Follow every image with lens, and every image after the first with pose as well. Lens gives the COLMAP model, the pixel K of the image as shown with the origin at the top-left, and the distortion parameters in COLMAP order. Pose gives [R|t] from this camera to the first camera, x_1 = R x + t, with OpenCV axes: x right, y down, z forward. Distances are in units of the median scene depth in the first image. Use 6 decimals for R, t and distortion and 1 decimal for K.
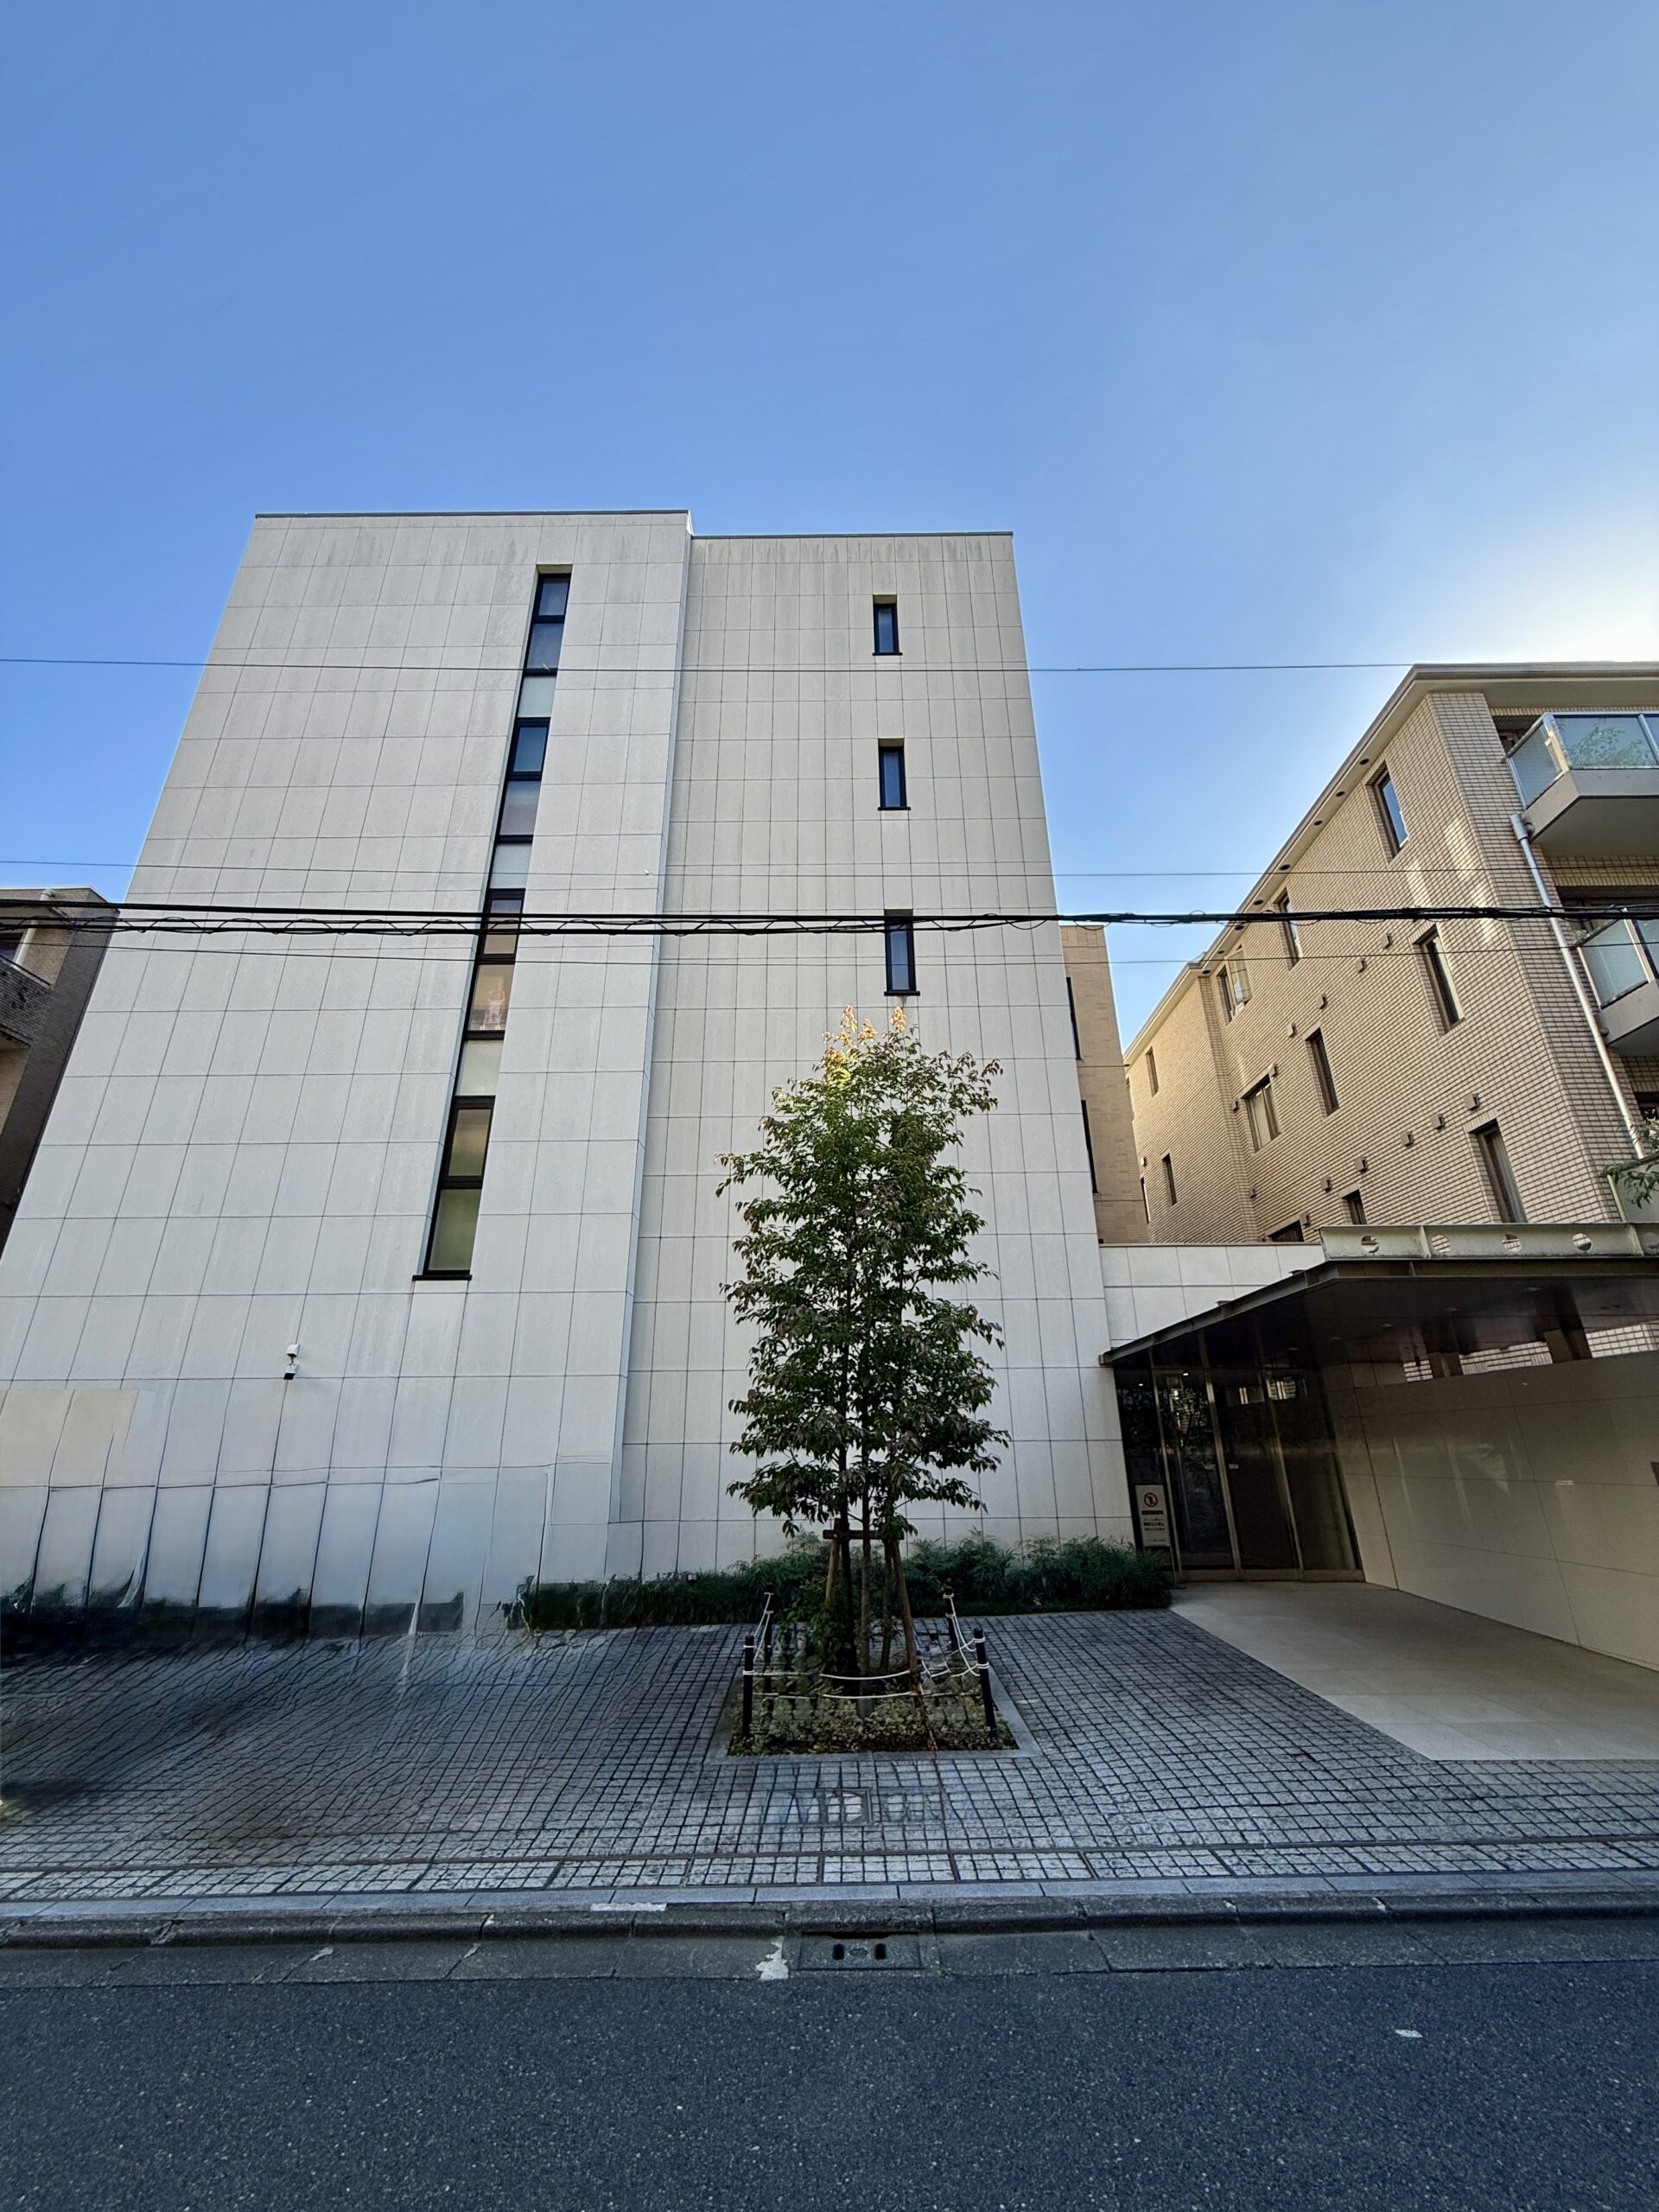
lens RADIAL K [[882.6, 0, 832.9], [0, 882.6, 1100.8], [0, 0, 1]] dist [-0.001439, 0.000303]
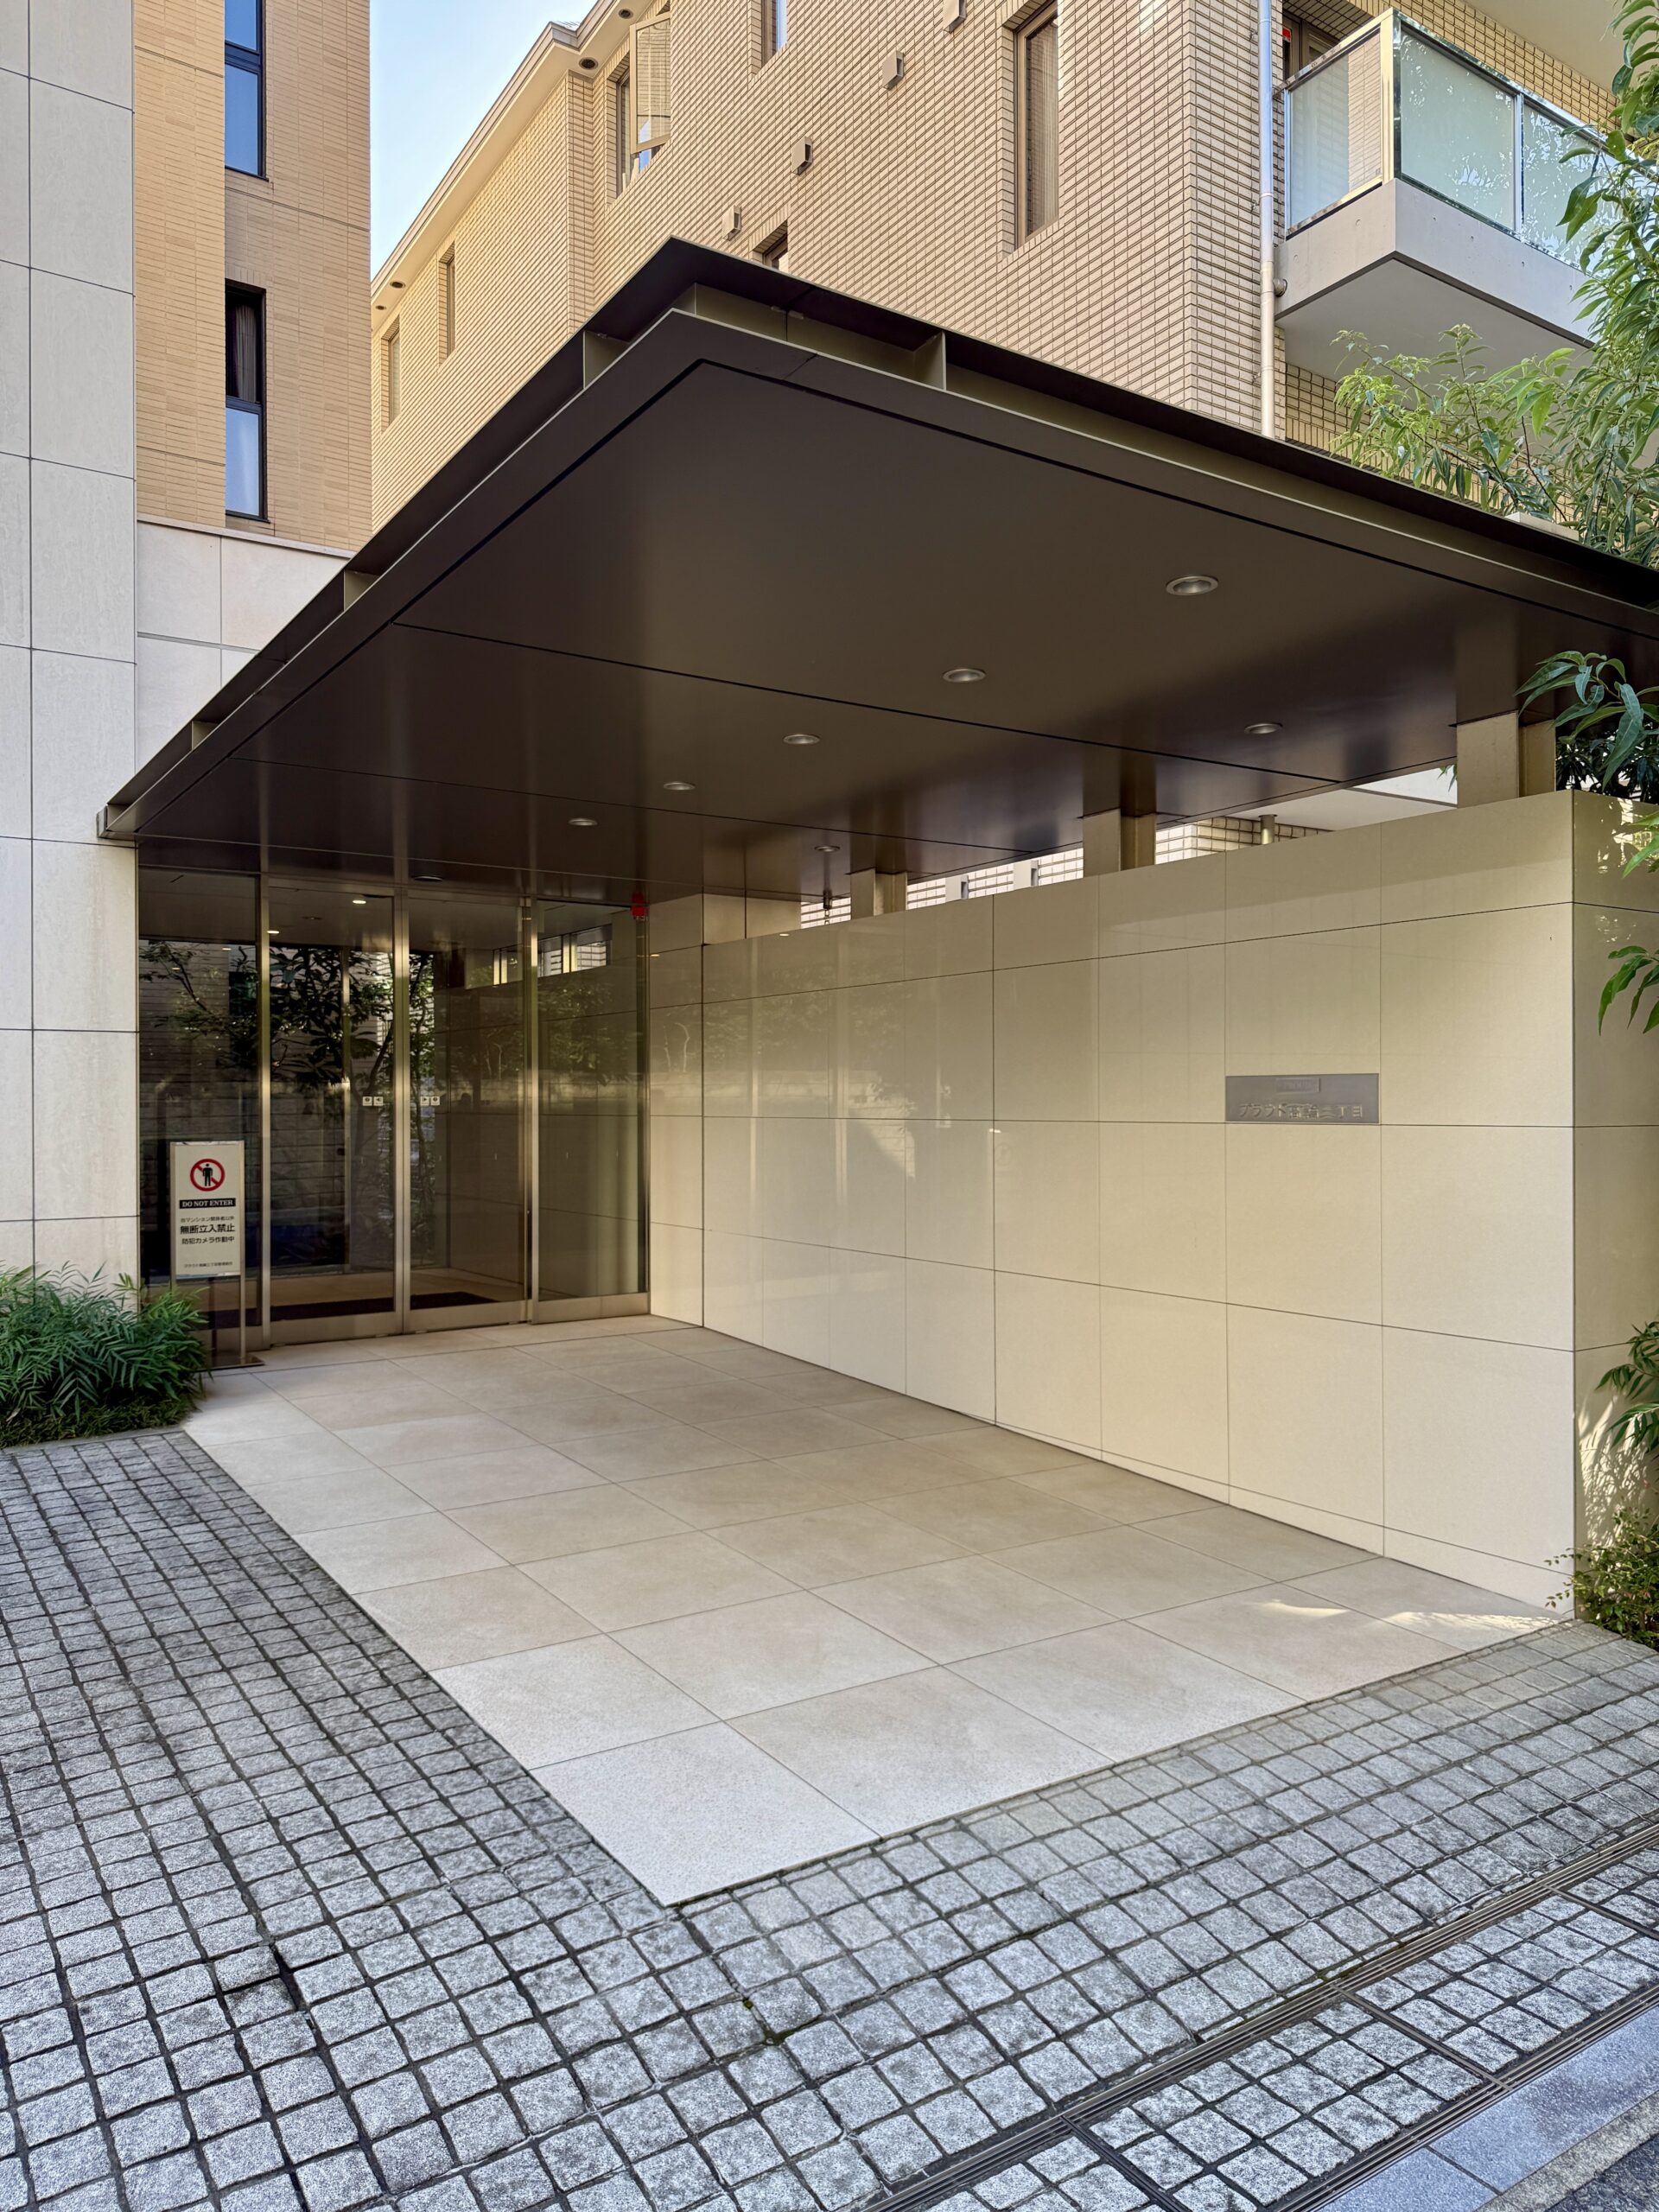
lens RADIAL K [[1538.0, 0, 828.2], [0, 1538.0, 1102.4], [0, 0, 1]] dist [0.002263, 0.000510]
pose [[0.833499, 0.004418, 0.552504, 0.220044], [-0.207744, 0.929098, 0.305971, 0.155423], [-0.511979, -0.369806, 0.775320, 0.338552]]
